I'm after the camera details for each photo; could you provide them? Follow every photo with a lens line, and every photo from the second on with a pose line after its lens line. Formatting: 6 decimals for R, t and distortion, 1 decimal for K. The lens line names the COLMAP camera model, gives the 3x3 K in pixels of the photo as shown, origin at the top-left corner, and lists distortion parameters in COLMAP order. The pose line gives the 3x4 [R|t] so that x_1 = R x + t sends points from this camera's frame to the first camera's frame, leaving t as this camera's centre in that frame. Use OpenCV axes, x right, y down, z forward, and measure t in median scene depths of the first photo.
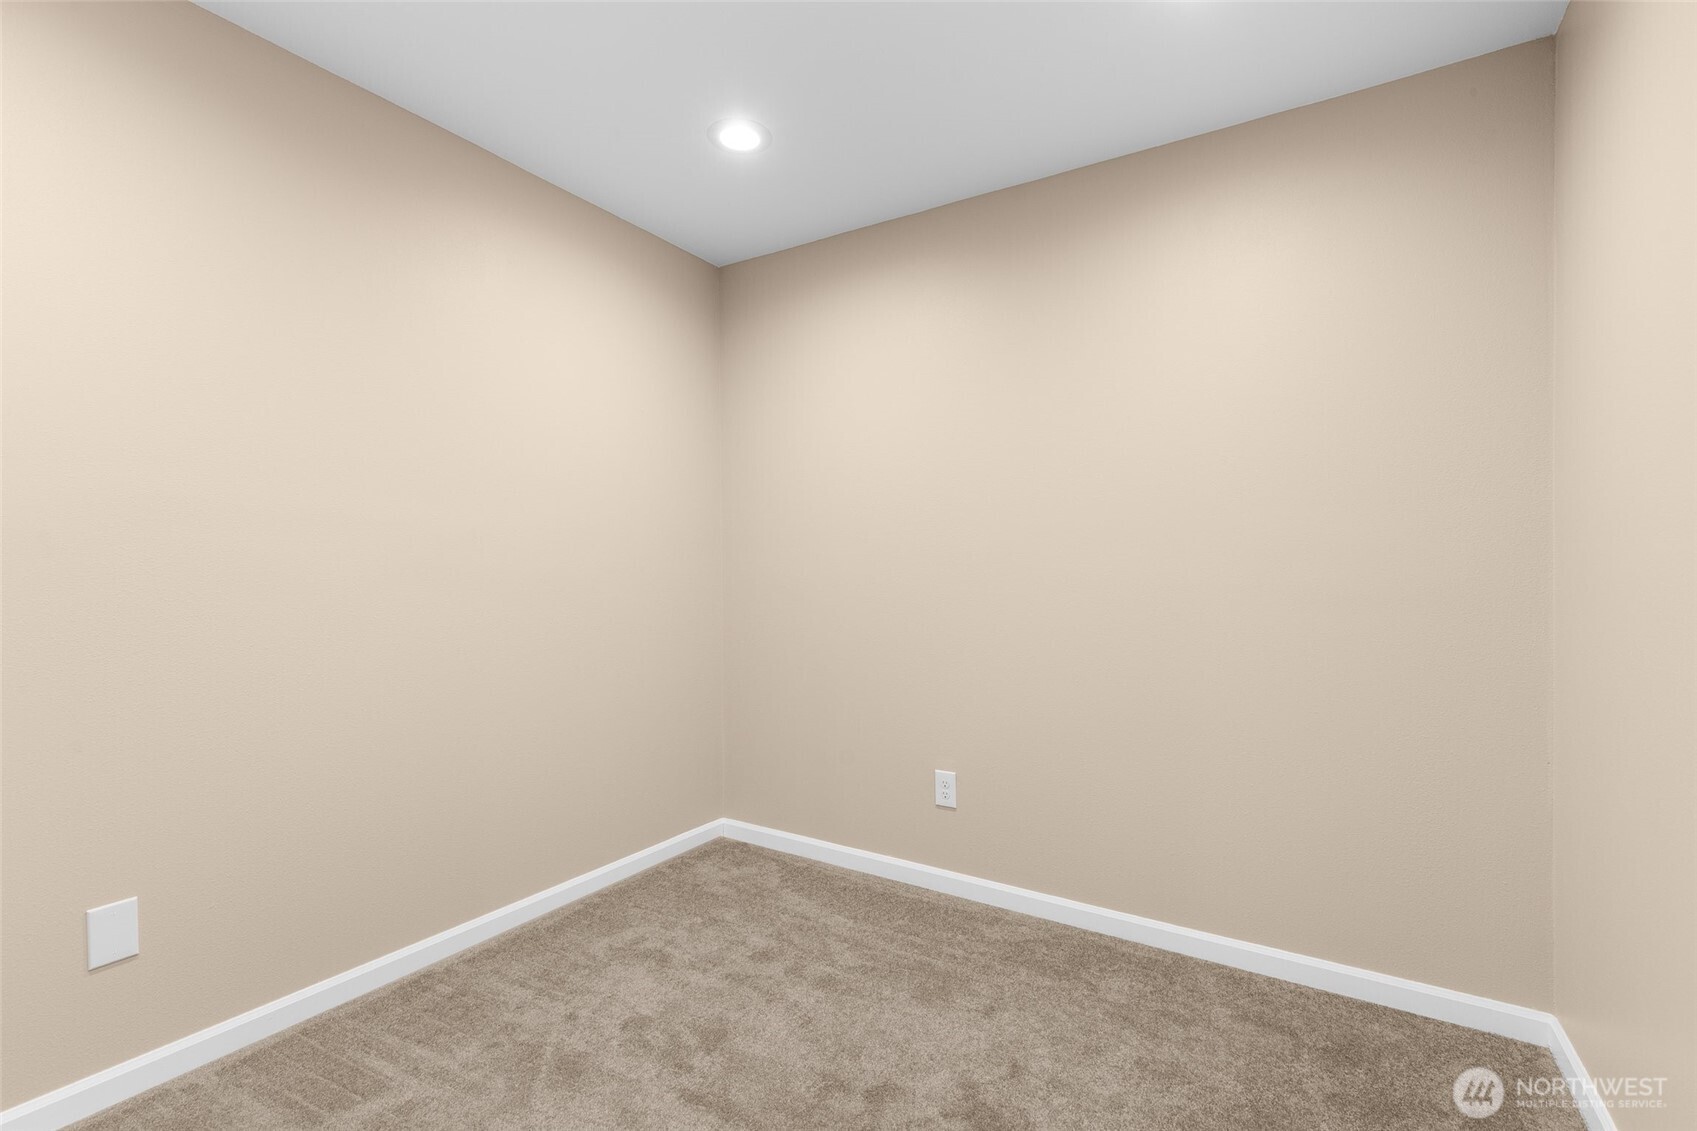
lens RADIAL K [[751.6, 0, 850.2], [0, 751.6, 592.0], [0, 0, 1]] dist [0.001050, 0.000022]
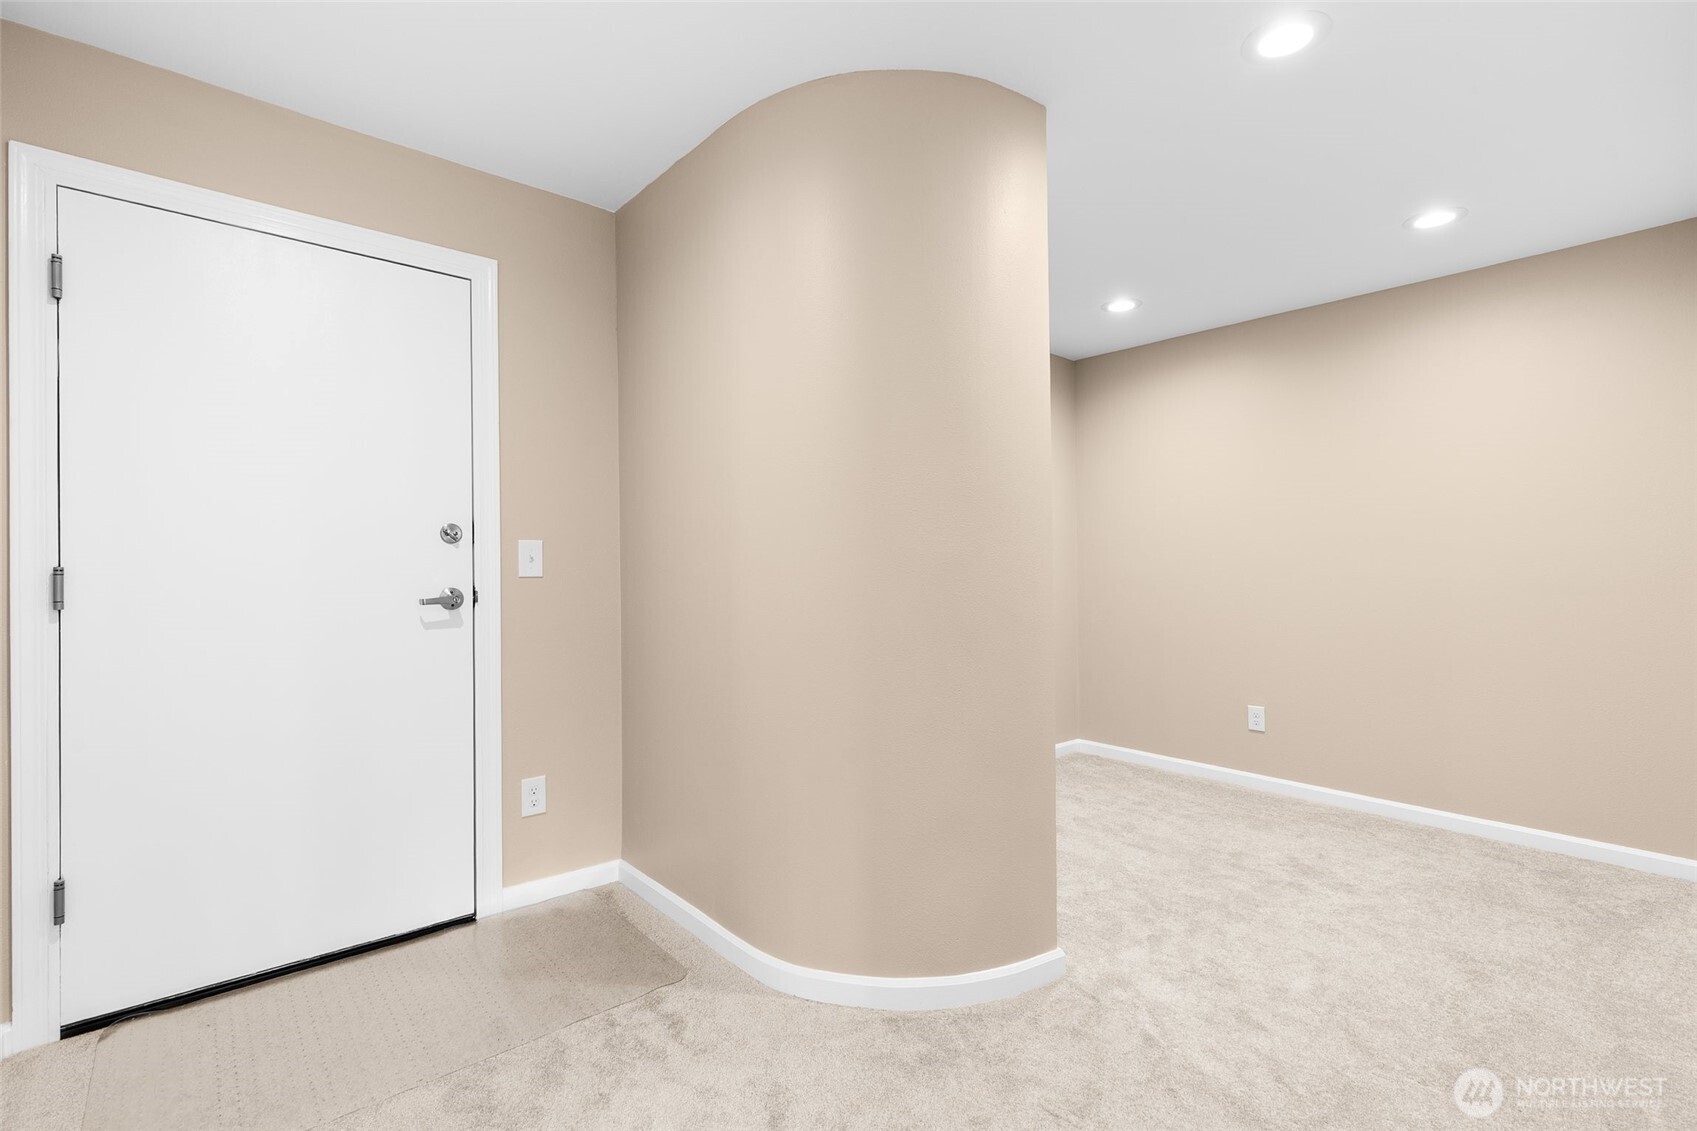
lens RADIAL K [[761.4, 0, 846.6], [0, 761.4, 569.9], [0, 0, 1]] dist [0.007272, -0.000266]
pose [[0.956937, 0.002947, -0.290279, -0.268035], [-0.010698, 0.999627, -0.025118, 0.022635], [0.290097, 0.027142, 0.956612, -0.862269]]
